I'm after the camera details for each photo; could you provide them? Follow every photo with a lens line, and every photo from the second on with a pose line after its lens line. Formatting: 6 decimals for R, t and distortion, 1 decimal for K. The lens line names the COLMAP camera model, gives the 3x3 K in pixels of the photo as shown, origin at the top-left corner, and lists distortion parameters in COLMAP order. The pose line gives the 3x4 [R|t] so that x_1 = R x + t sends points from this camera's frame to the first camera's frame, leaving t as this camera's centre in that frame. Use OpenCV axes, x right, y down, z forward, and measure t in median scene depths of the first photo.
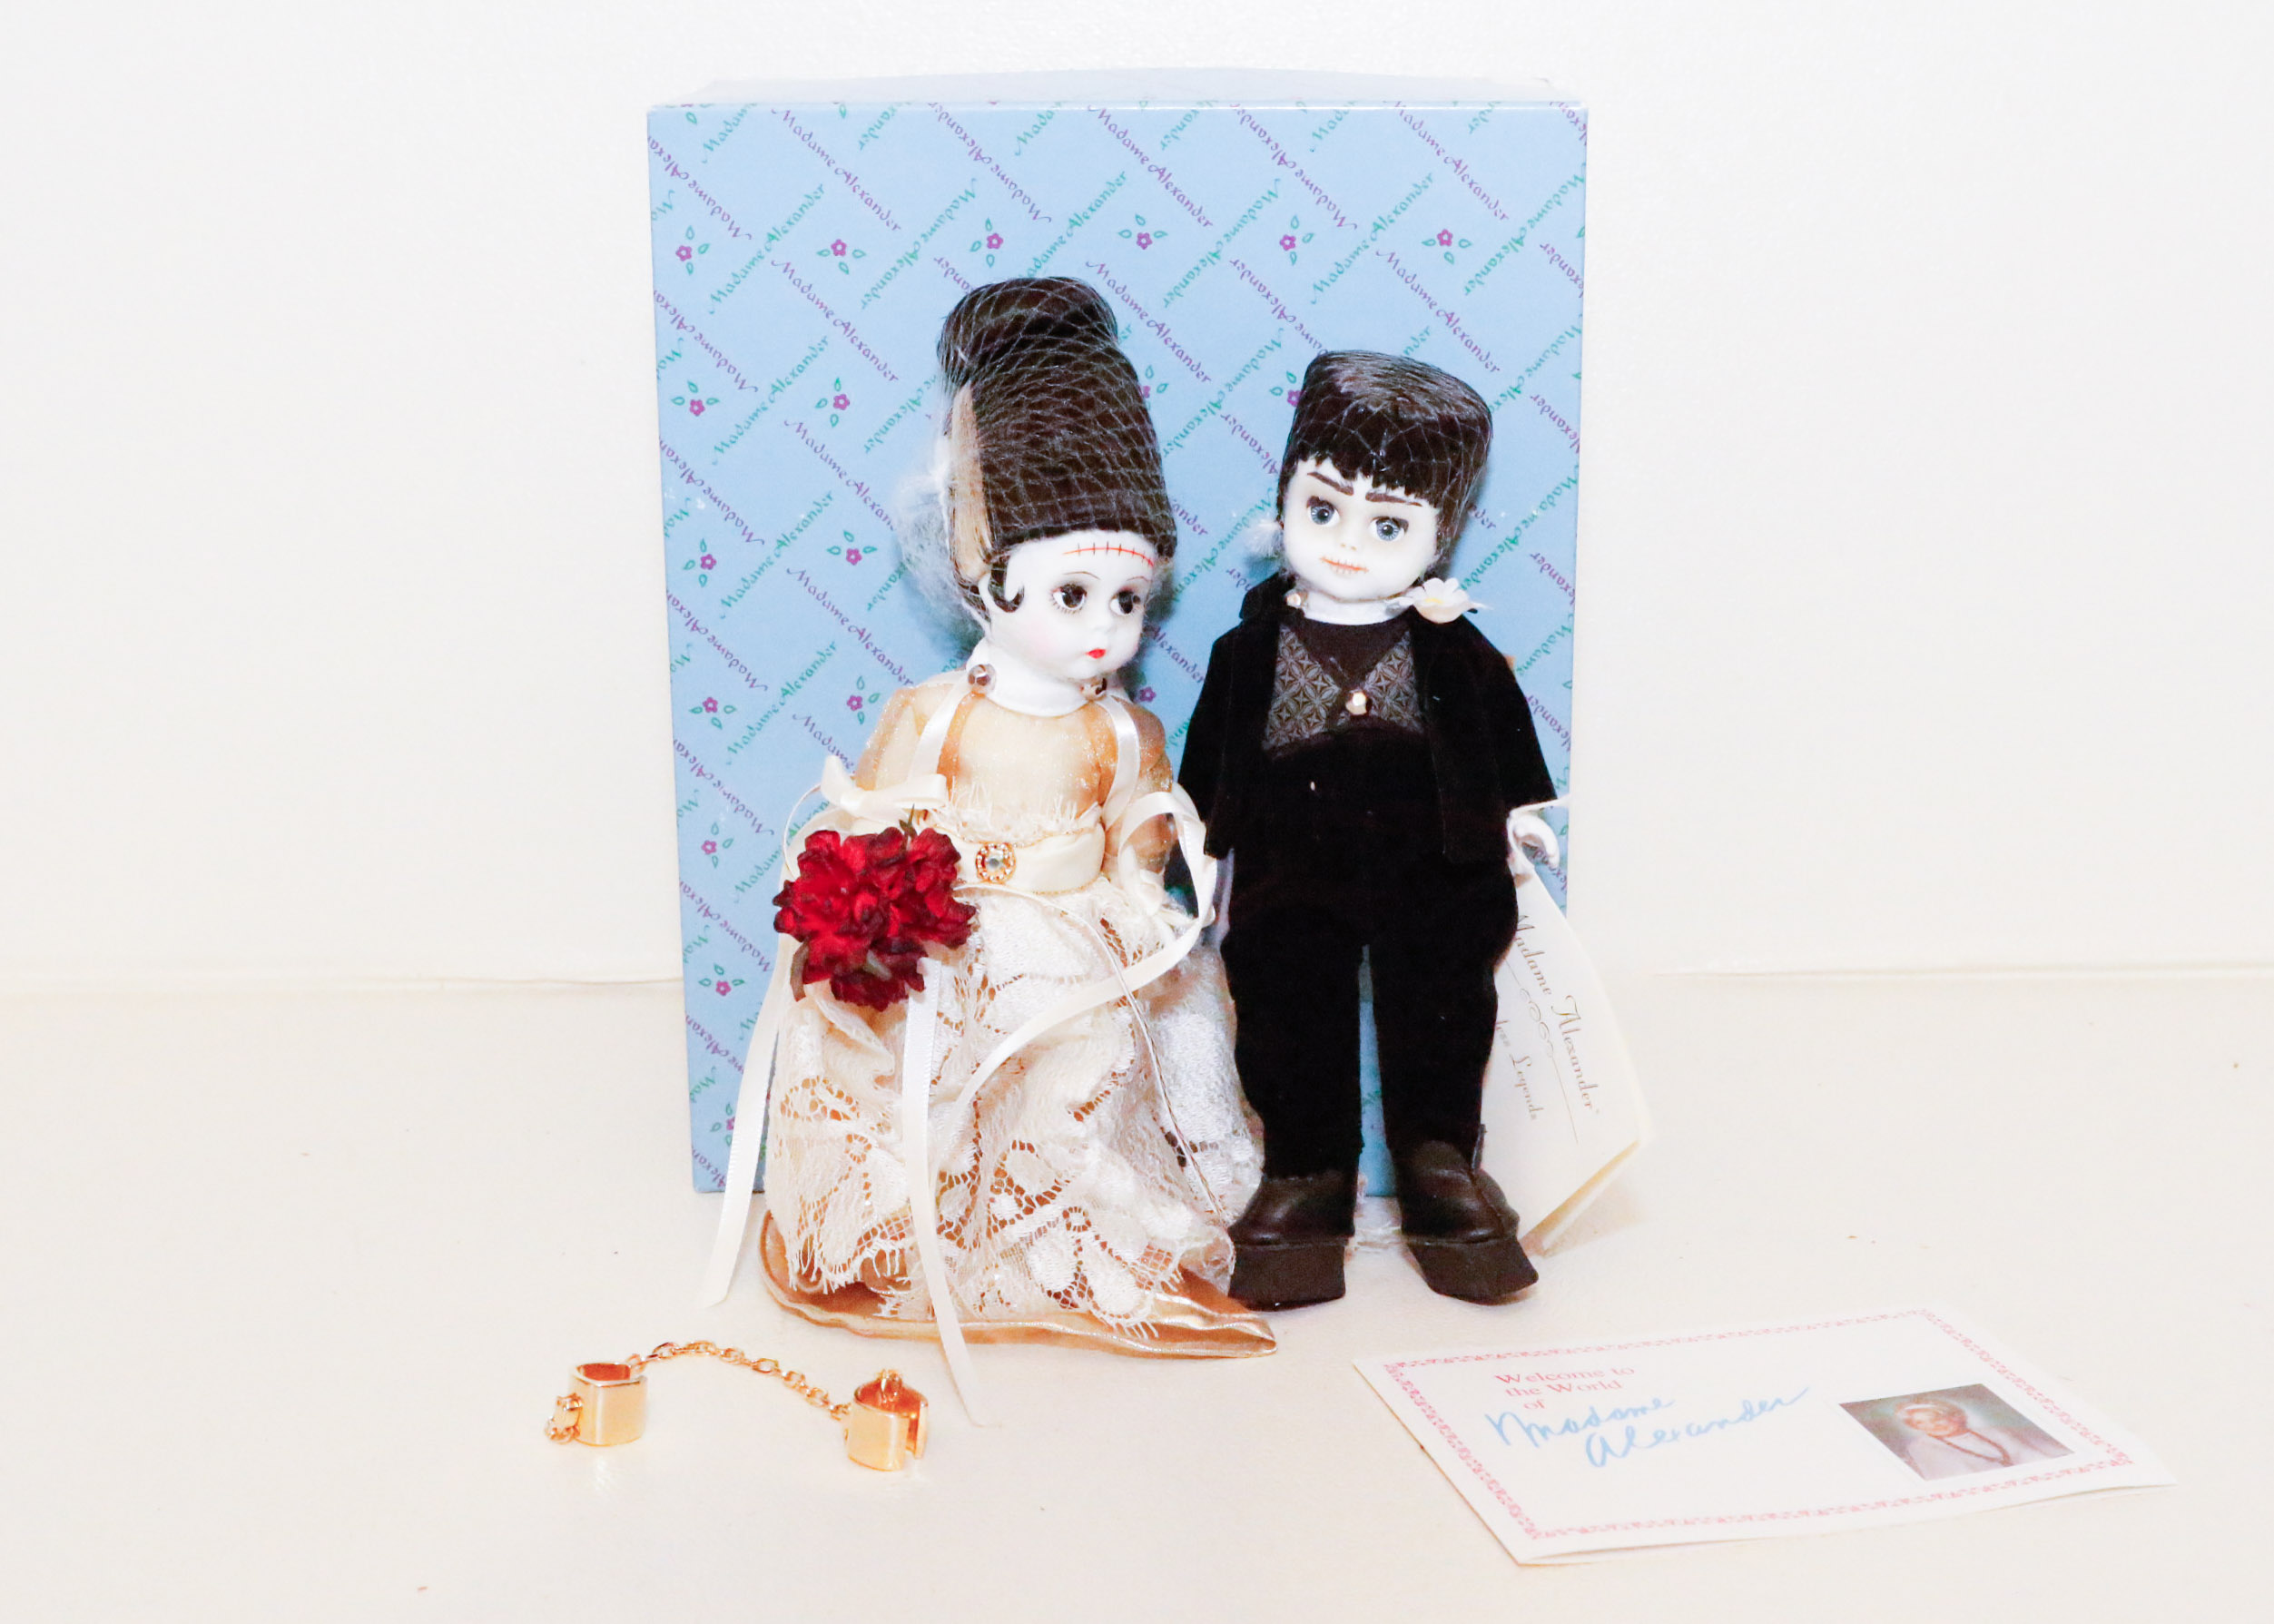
lens RADIAL K [[3742.0, 0, 1137.0], [0, 3742.0, 812.0], [0, 0, 1]] dist [-0.057011, 0.137147]
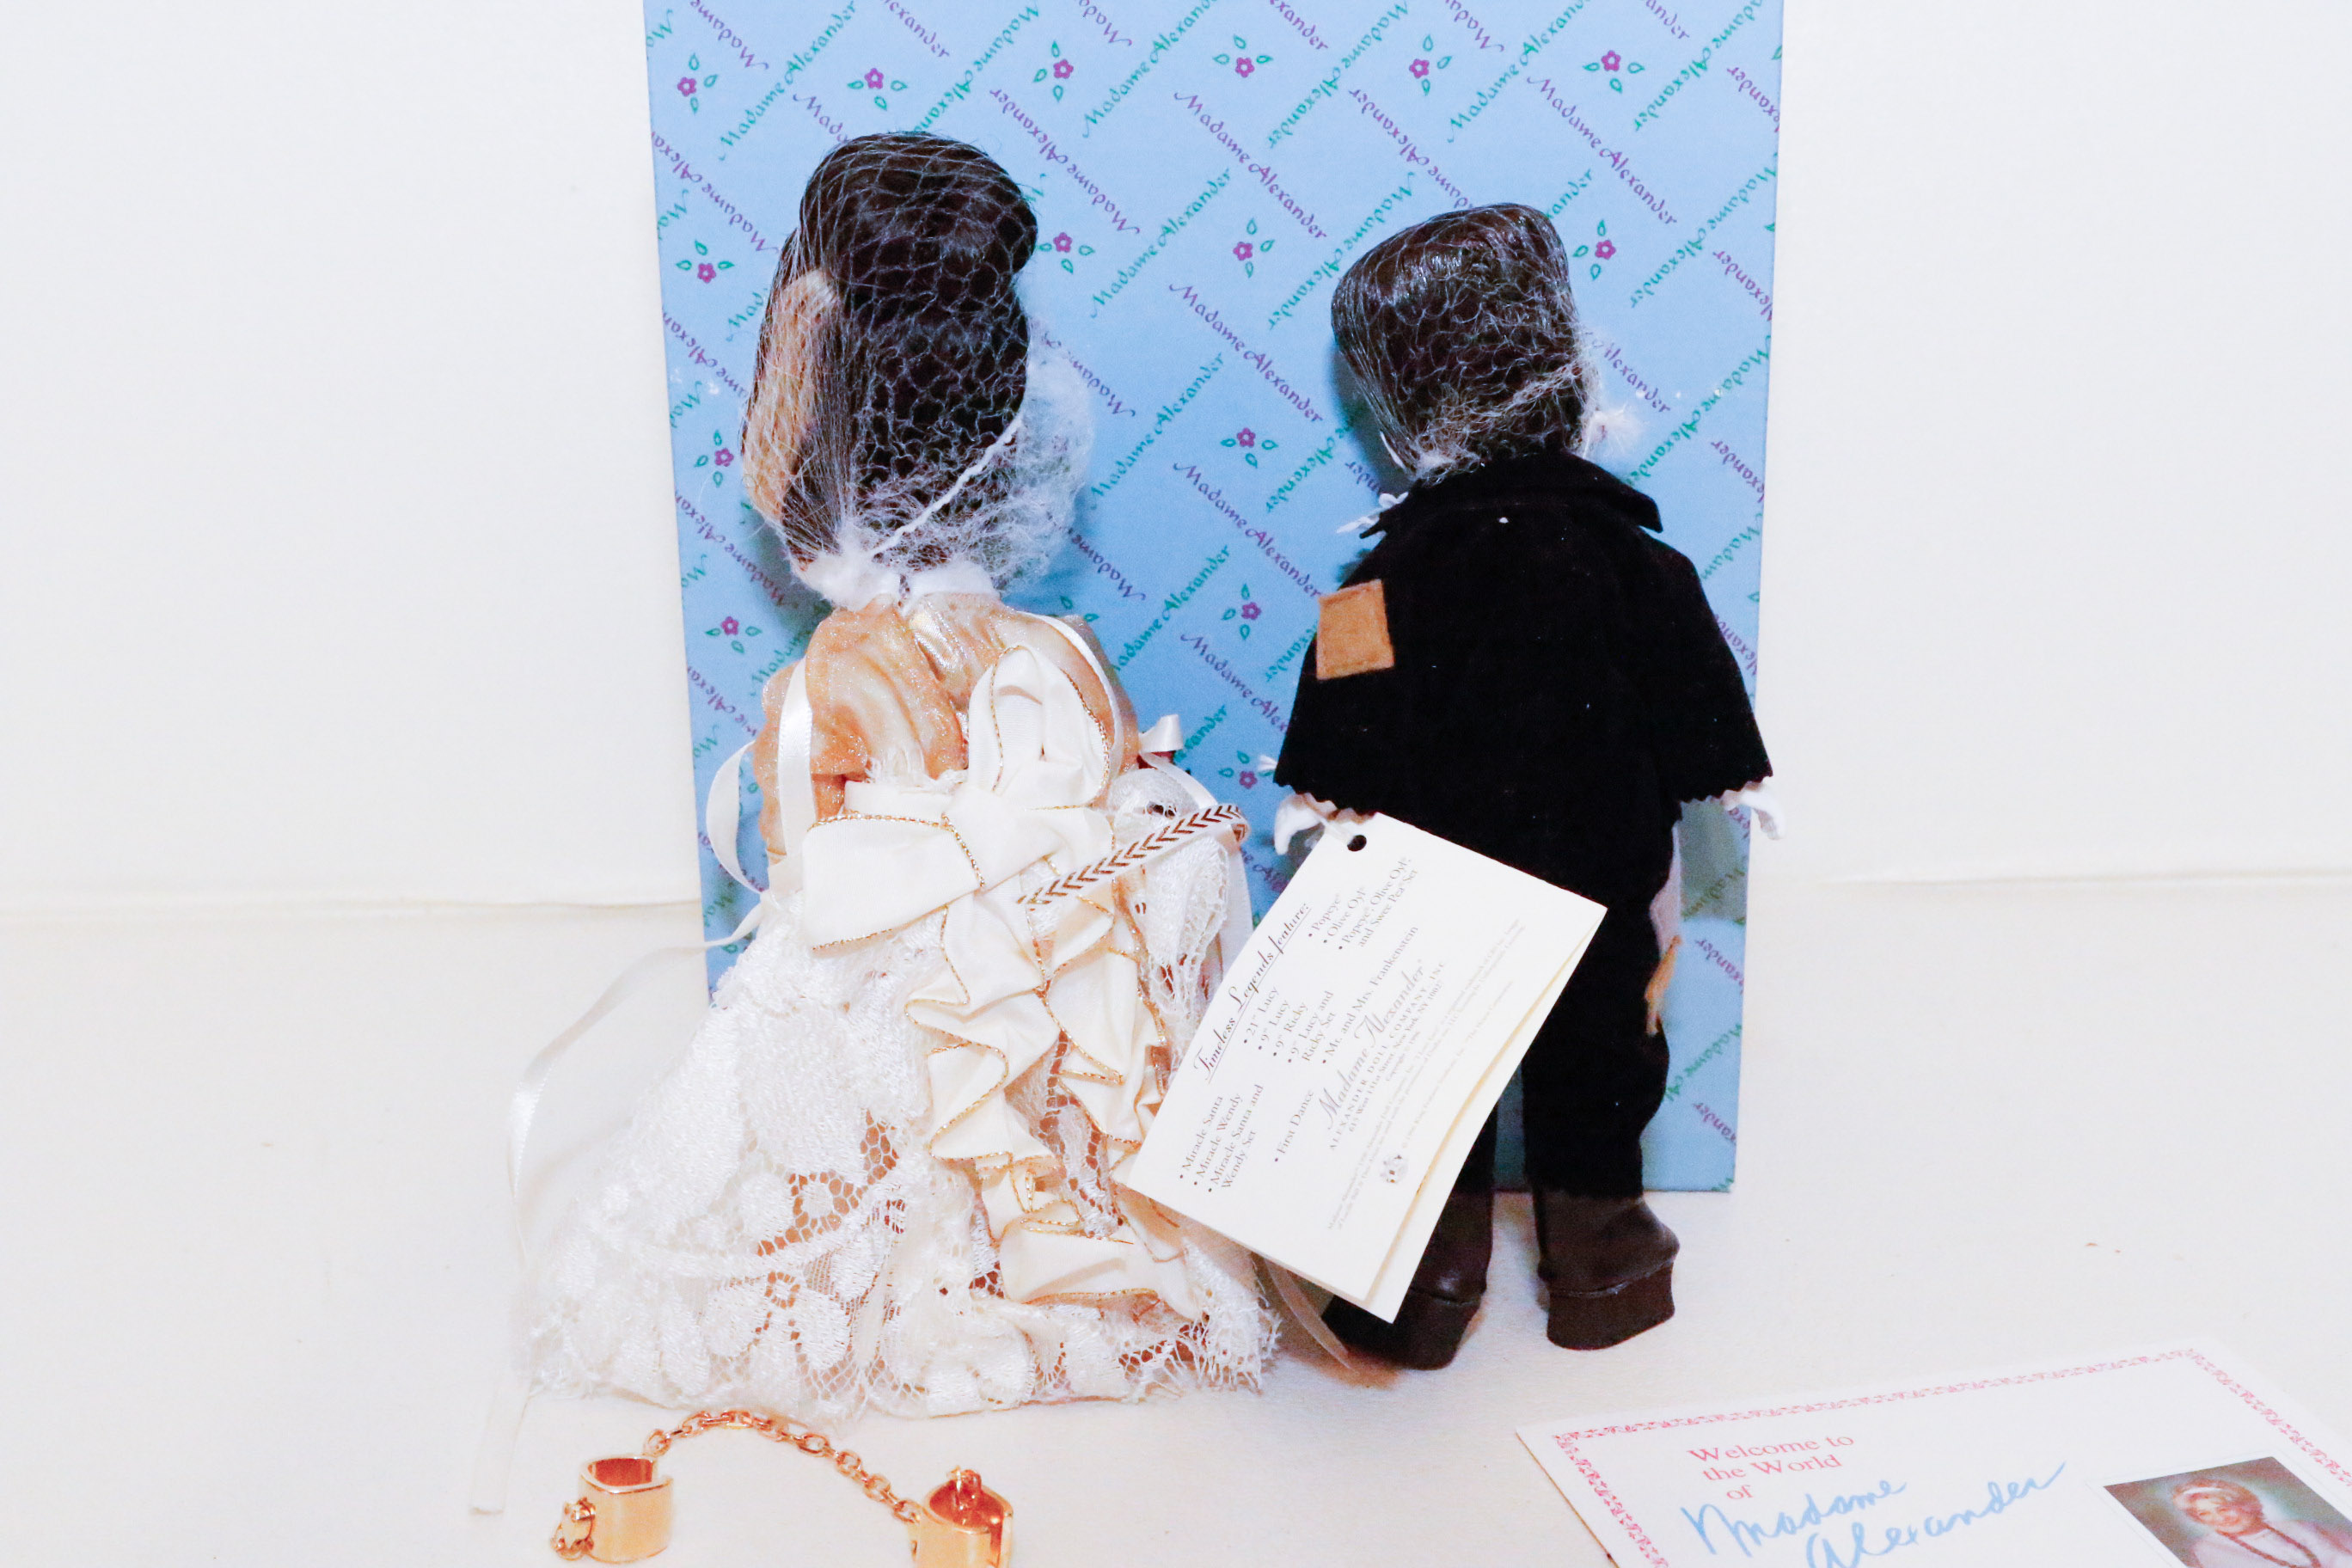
lens RADIAL K [[3771.3, 0, 1176.0], [0, 3771.3, 784.0], [0, 0, 1]] dist [0.038688, -0.114058]
pose [[0.999901, -0.011752, 0.007730, -0.021863], [0.011136, 0.997095, 0.075348, -0.058561], [-0.008593, -0.075255, 0.997127, 0.157870]]
